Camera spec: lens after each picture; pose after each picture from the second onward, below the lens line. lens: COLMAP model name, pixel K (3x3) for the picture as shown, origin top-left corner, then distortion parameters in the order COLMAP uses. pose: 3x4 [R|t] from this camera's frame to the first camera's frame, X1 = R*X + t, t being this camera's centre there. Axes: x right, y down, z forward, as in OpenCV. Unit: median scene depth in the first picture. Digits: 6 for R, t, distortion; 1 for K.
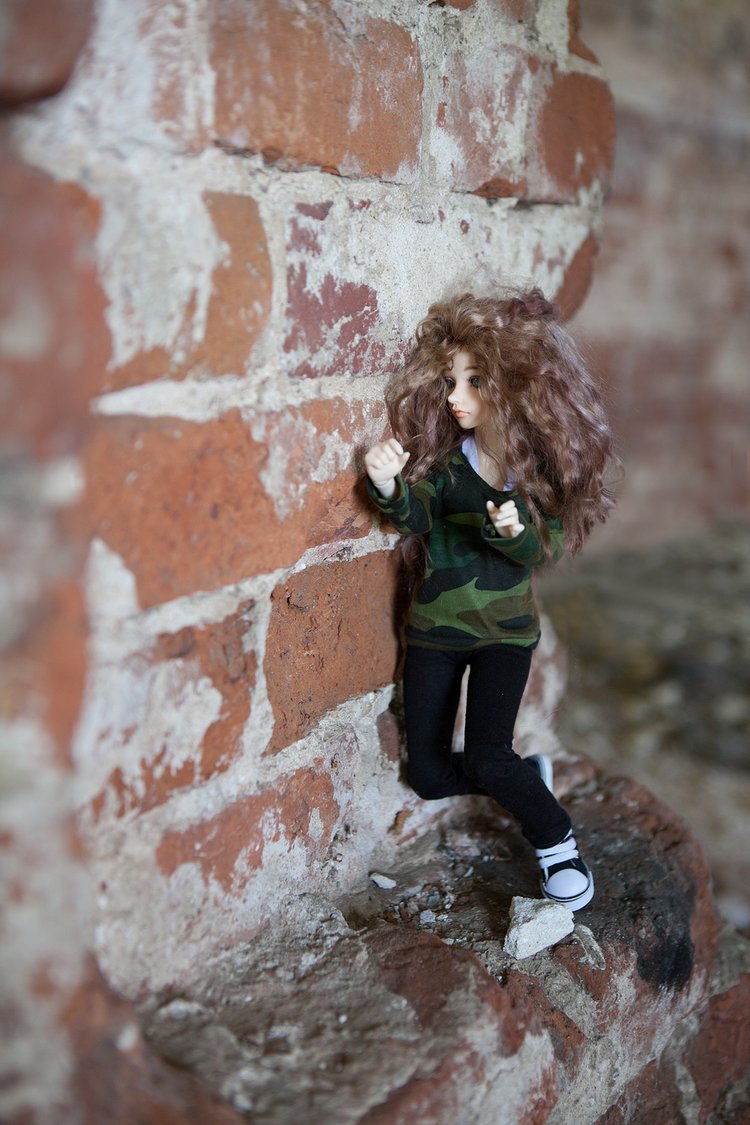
lens RADIAL K [[1457.0, 0, 375.0], [0, 1457.0, 561.4], [0, 0, 1]] dist [-0.002981, 0.061312]
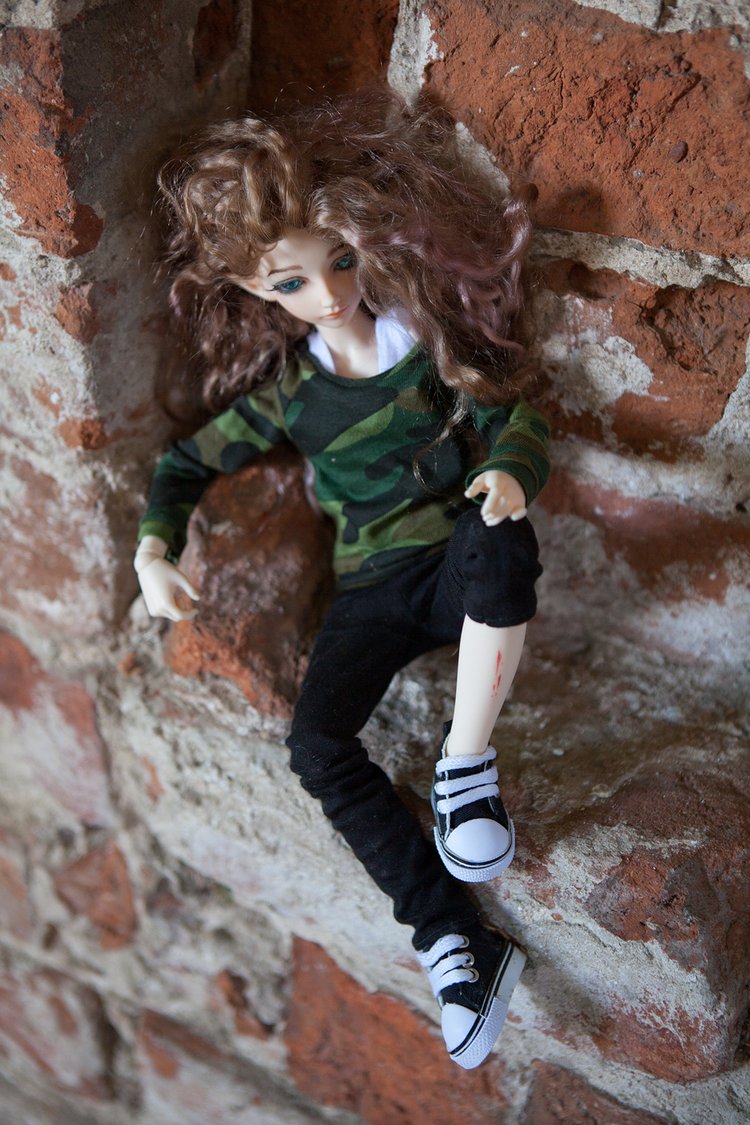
lens RADIAL K [[1613.9, 0, 373.1], [0, 1613.9, 565.2], [0, 0, 1]] dist [0.047236, 0.090040]
pose [[0.062995, 0.520384, -0.851605, 0.689948], [-0.202440, 0.842224, 0.499677, -0.232219], [0.977266, 0.140922, 0.158403, 0.657532]]
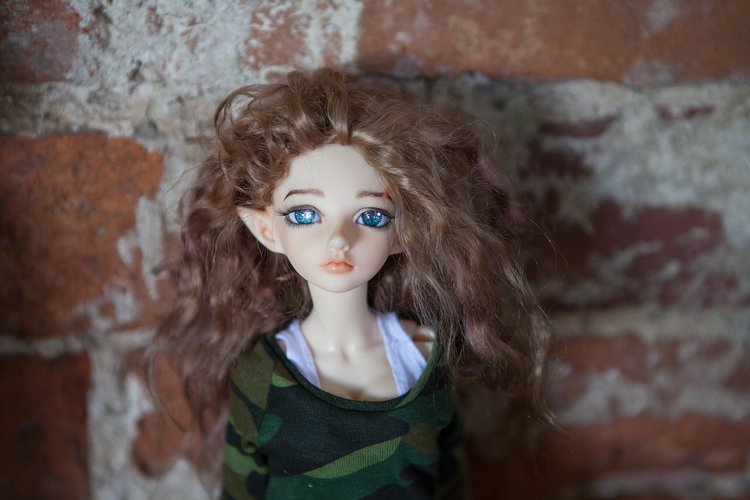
lens RADIAL K [[1385.0, 0, 375.9], [0, 1385.0, 250.7], [0, 0, 1]] dist [0.264802, 0.117635]
pose [[0.621296, 0.282044, -0.731056, 0.458678], [-0.154030, 0.958731, 0.238977, -0.329347], [0.768288, -0.035871, 0.639099, 0.390173]]
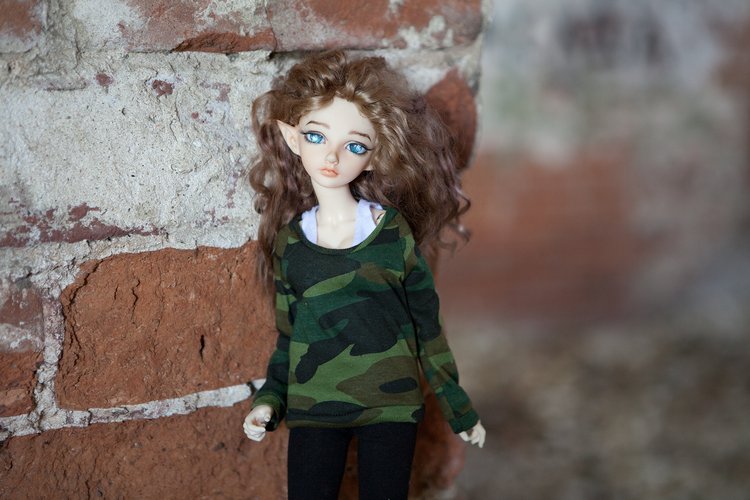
lens RADIAL K [[1444.7, 0, 377.4], [0, 1444.7, 249.4], [0, 0, 1]] dist [0.252187, 0.332254]
pose [[0.895822, 0.014842, -0.444166, 0.701612], [-0.044159, 0.997469, -0.055731, -0.090937], [0.442214, 0.069539, 0.894210, 0.259892]]
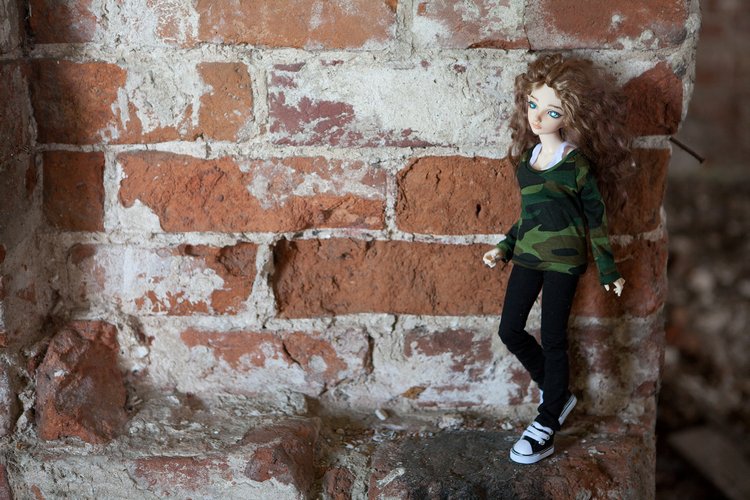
lens RADIAL K [[1322.5, 0, 373.7], [0, 1322.5, 248.2], [0, 0, 1]] dist [0.158944, 0.190339]
pose [[0.478074, 0.226238, -0.848682, 1.611381], [-0.159502, 0.972553, 0.169410, -0.315306], [0.863716, 0.054376, 0.501037, 0.157824]]
